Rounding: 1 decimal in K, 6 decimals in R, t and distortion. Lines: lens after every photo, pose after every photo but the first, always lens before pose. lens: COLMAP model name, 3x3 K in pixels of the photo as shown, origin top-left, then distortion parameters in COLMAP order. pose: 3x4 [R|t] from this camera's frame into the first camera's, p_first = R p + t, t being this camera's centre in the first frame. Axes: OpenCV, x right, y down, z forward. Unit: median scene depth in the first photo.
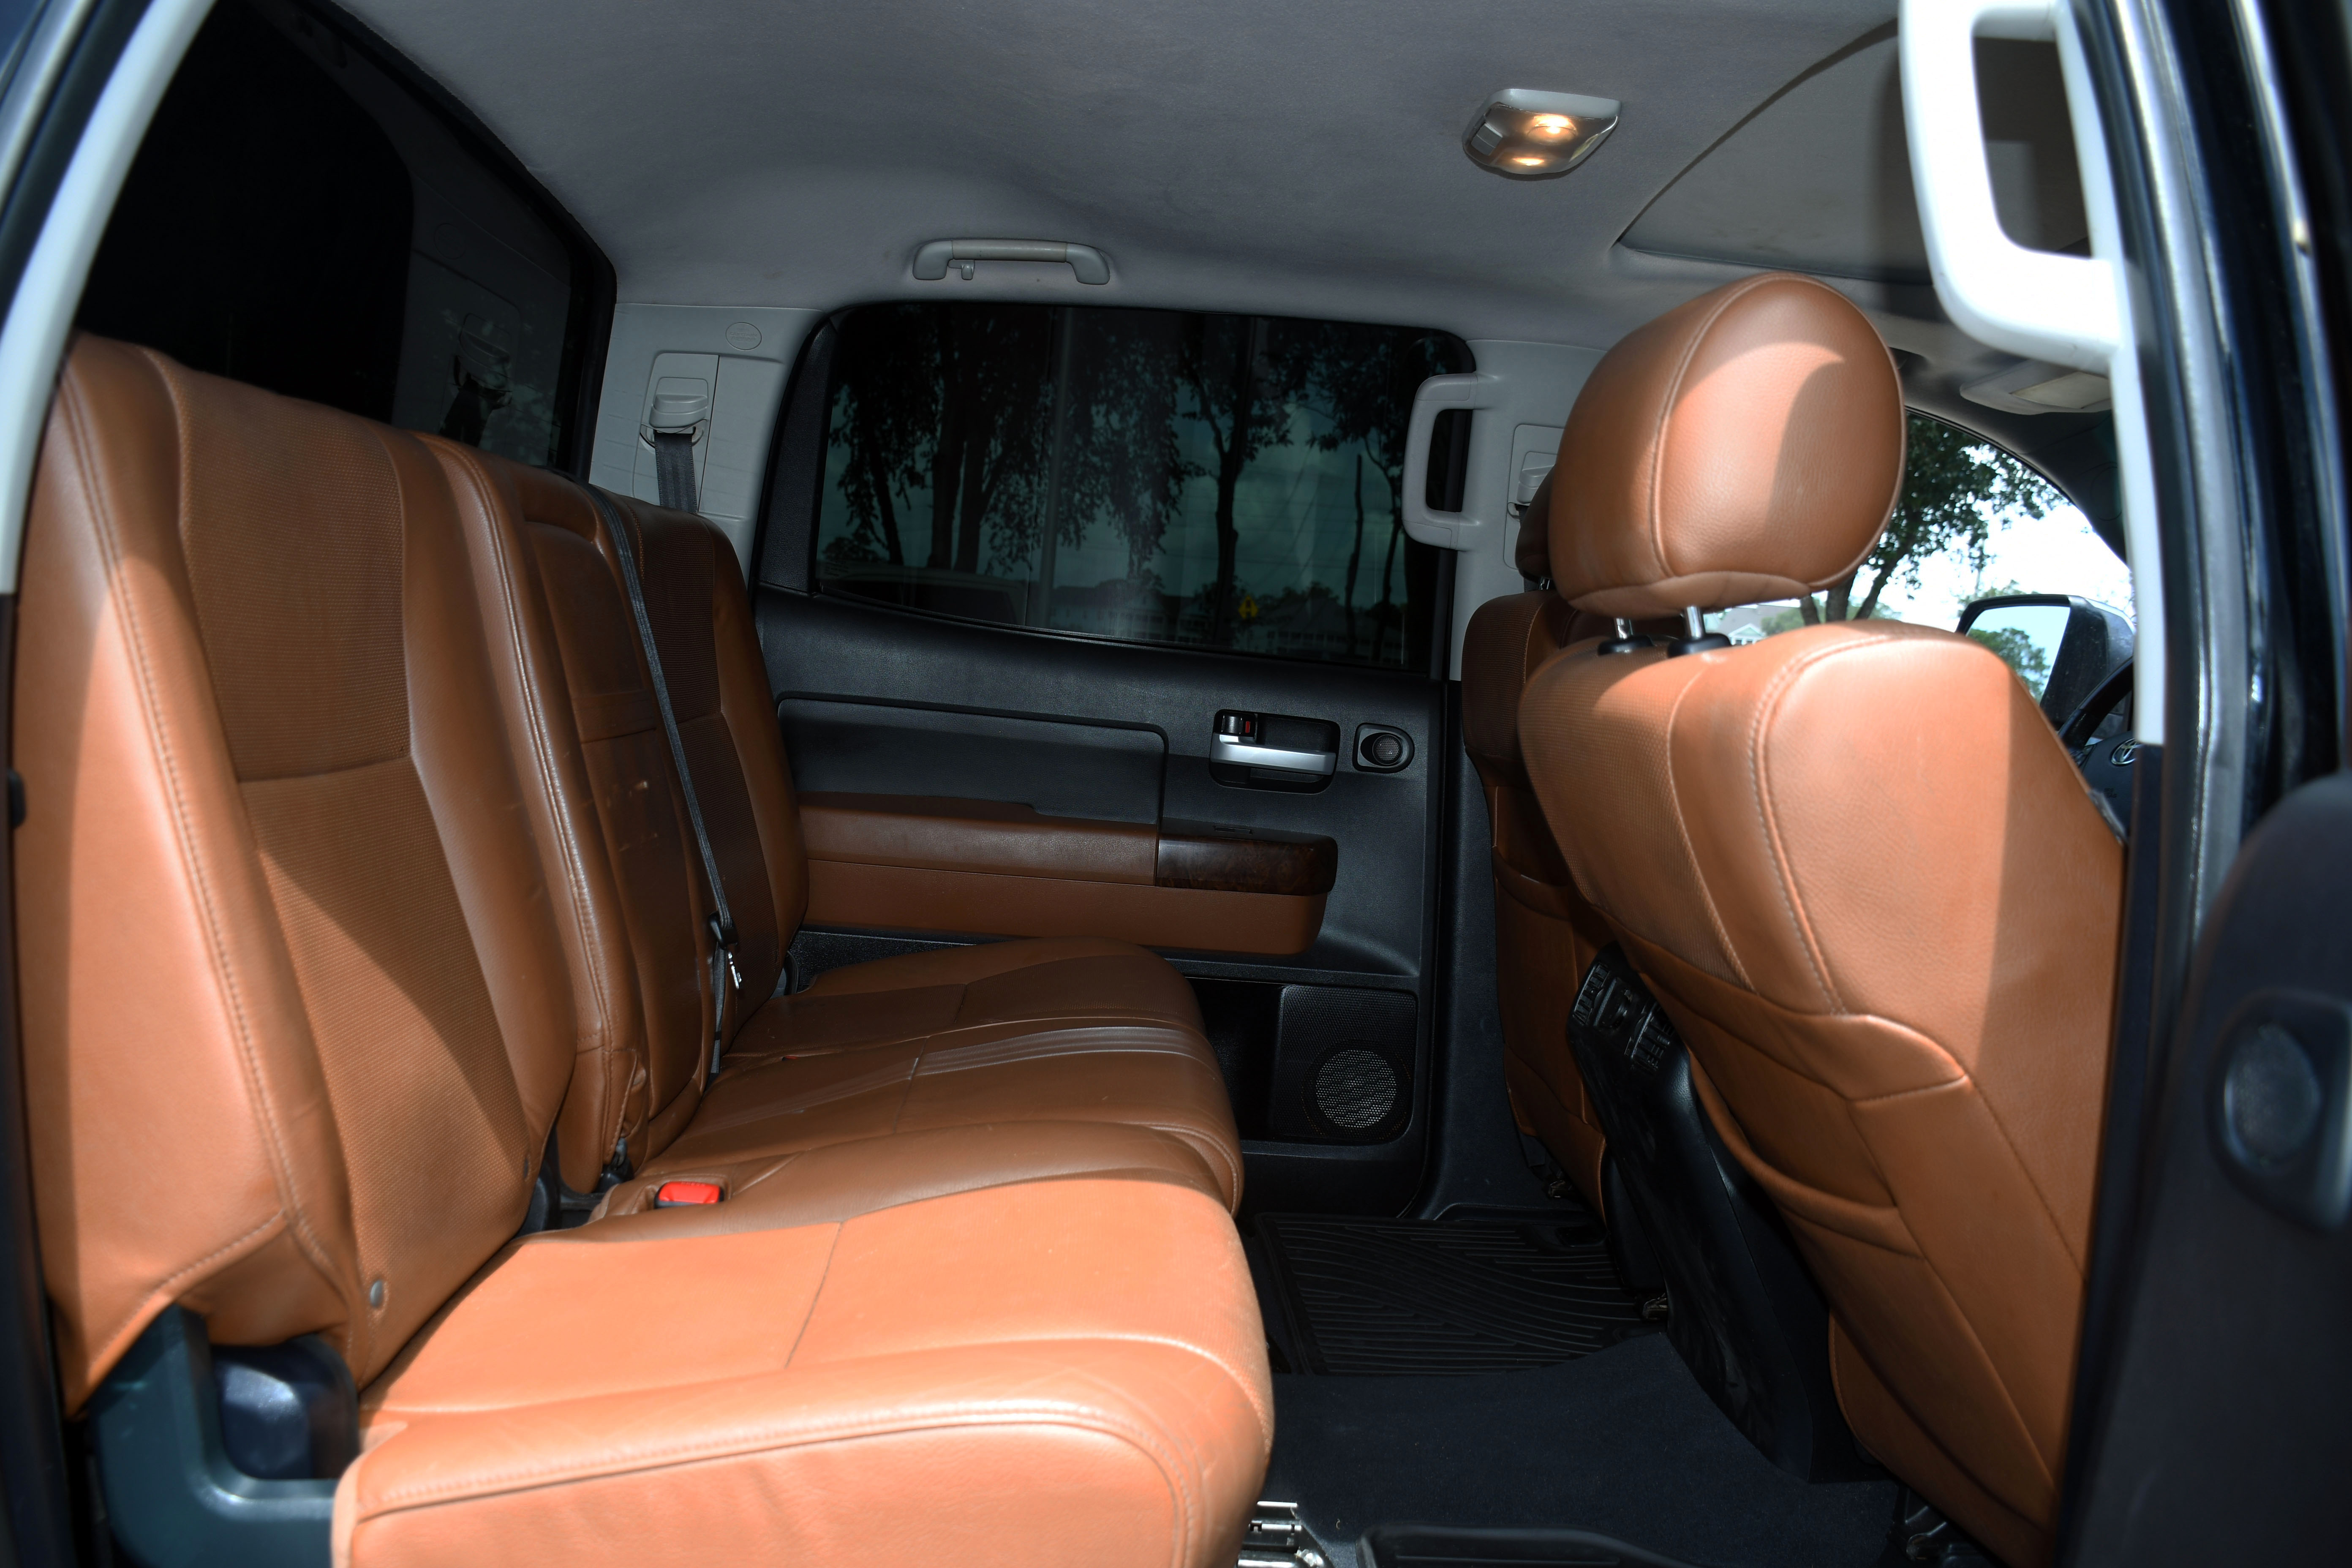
lens RADIAL K [[1840.2, 0, 1068.0], [0, 1840.2, 877.2], [0, 0, 1]] dist [-0.159574, 0.107794]
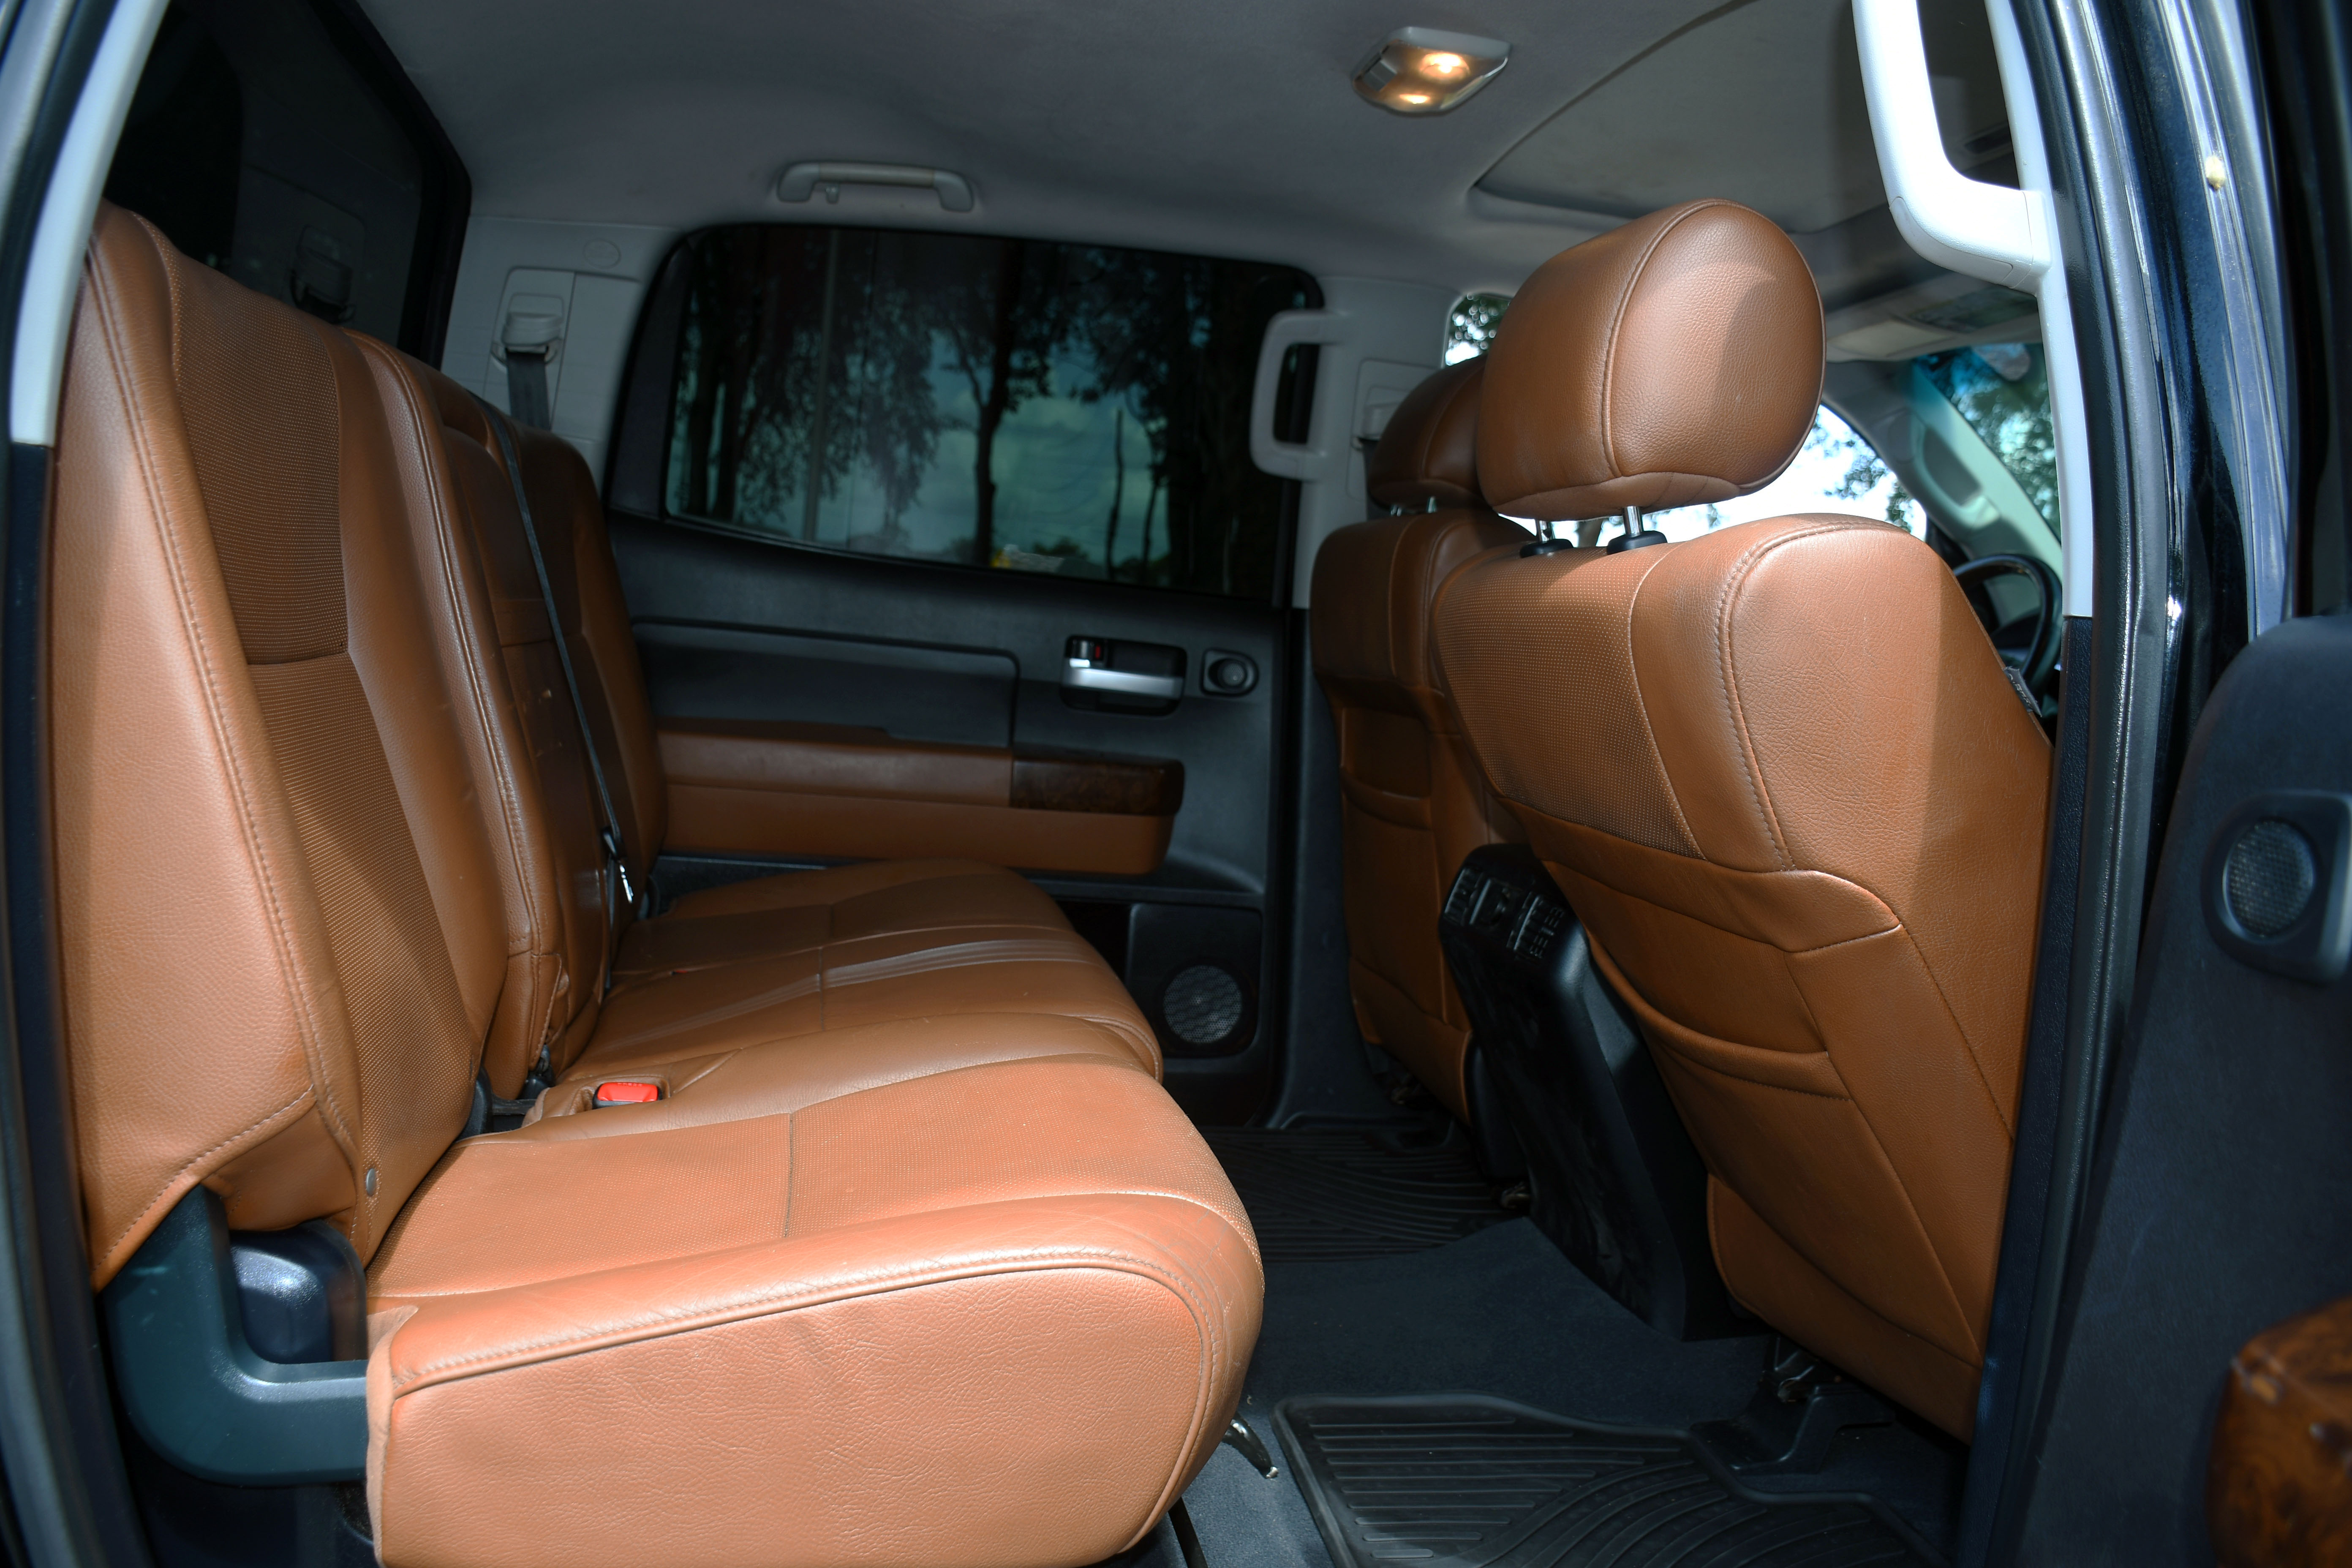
lens RADIAL K [[1840.2, 0, 1068.0], [0, 1840.2, 877.2], [0, 0, 1]] dist [-0.159574, 0.107794]
pose [[0.990826, -0.010786, 0.134714, -0.097992], [0.007535, 0.999668, 0.024622, 0.031003], [-0.134935, -0.023381, 0.990579, -0.023221]]
